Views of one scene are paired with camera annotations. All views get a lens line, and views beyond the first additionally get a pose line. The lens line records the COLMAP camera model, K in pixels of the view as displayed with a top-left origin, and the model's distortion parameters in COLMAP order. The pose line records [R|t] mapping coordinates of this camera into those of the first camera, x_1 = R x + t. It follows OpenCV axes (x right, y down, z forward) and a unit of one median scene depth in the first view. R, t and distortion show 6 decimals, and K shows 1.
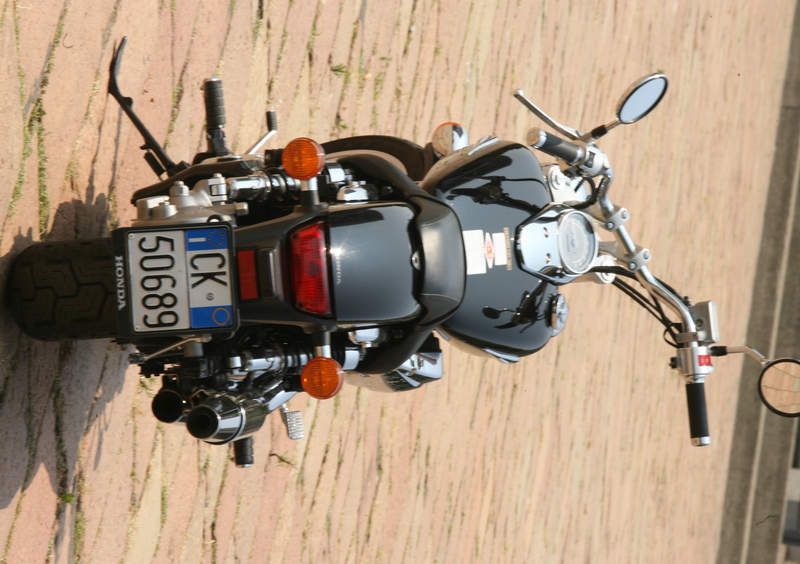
lens RADIAL K [[5910.8, 0, 401.3], [0, 5910.8, 281.8], [0, 0, 1]] dist [1.648440, 0.000000]
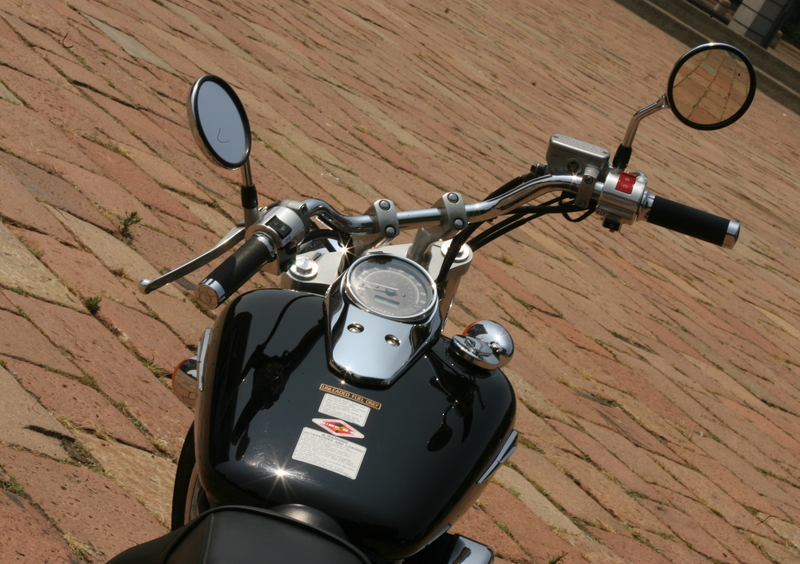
lens RADIAL K [[2898.8, 0, 399.6], [0, 2898.8, 283.0], [0, 0, 1]] dist [0.065025, 0.000000]
pose [[0.400366, -0.914187, -0.063002, 0.051109], [0.914813, 0.402734, -0.030372, 0.004123], [0.053139, -0.045475, 0.997551, 0.662450]]
